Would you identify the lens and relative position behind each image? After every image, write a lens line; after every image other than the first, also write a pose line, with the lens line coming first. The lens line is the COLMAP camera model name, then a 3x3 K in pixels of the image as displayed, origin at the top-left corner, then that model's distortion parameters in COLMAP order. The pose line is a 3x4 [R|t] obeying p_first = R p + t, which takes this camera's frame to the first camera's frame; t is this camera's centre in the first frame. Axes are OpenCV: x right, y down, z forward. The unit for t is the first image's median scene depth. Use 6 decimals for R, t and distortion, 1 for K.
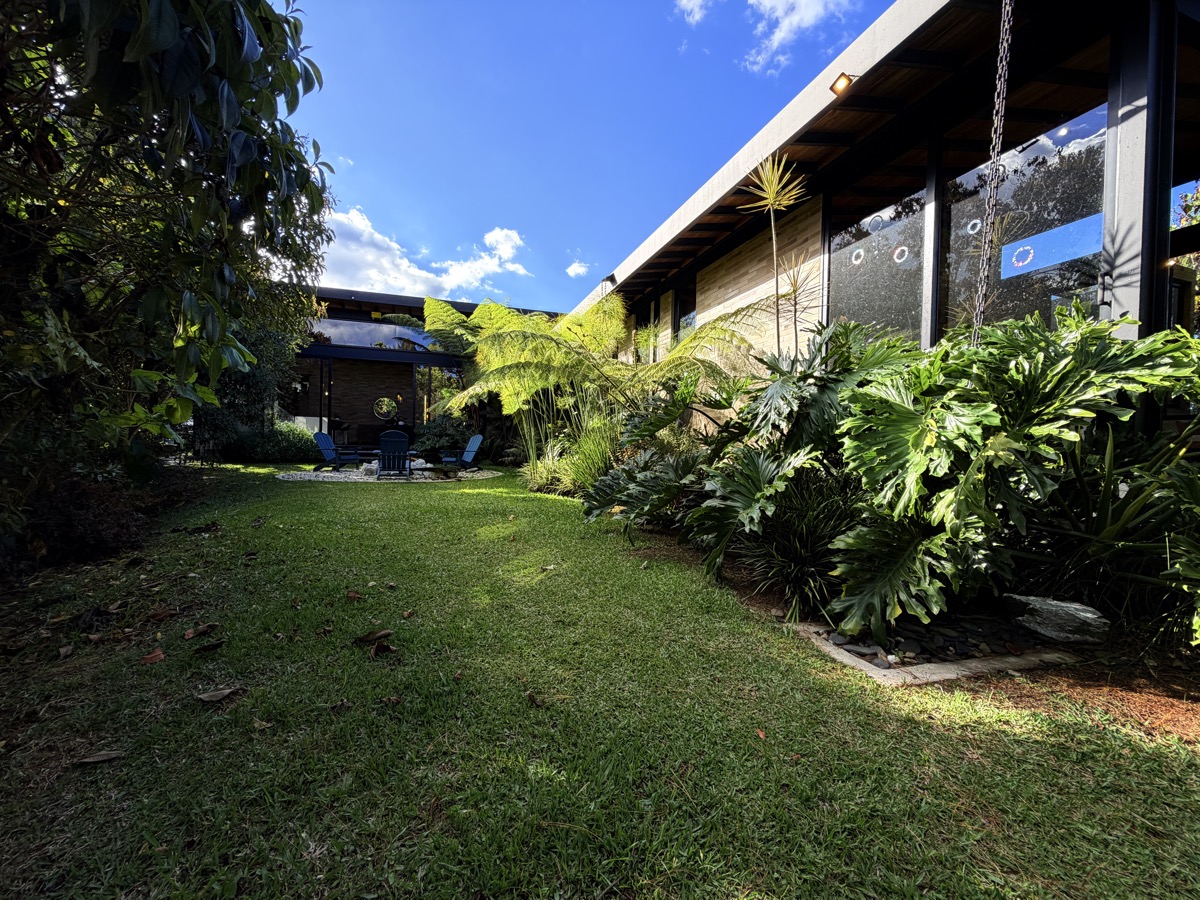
lens RADIAL K [[480.3, 0, 597.5], [0, 480.3, 449.8], [0, 0, 1]] dist [0.000893, 0.000266]
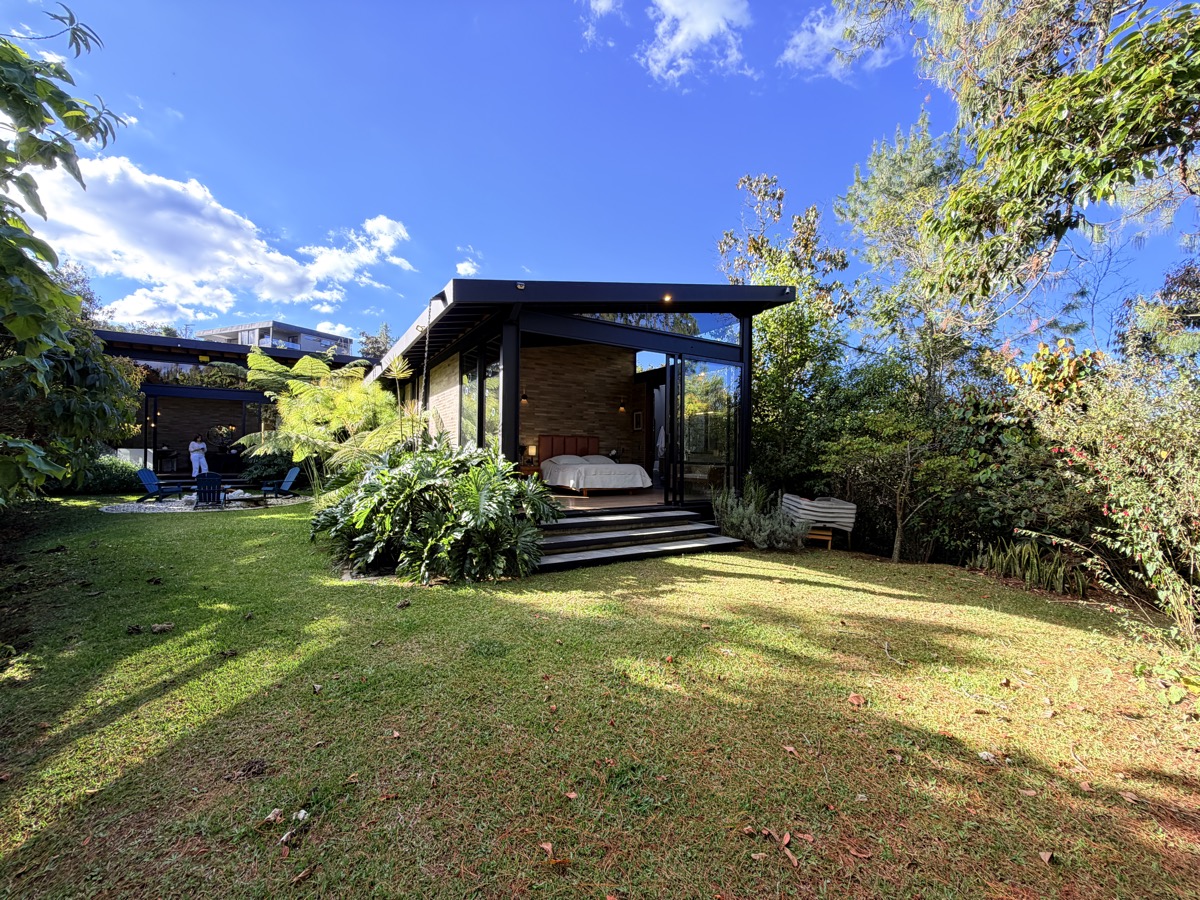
lens RADIAL K [[510.0, 0, 600.0], [0, 510.0, 450.0], [0, 0, 1]] dist [0.024734, 0.000089]
pose [[0.982098, -0.008692, 0.188170, 0.275613], [0.010494, 0.999908, -0.008583, -0.058050], [-0.188078, 0.010404, 0.982099, -0.451468]]
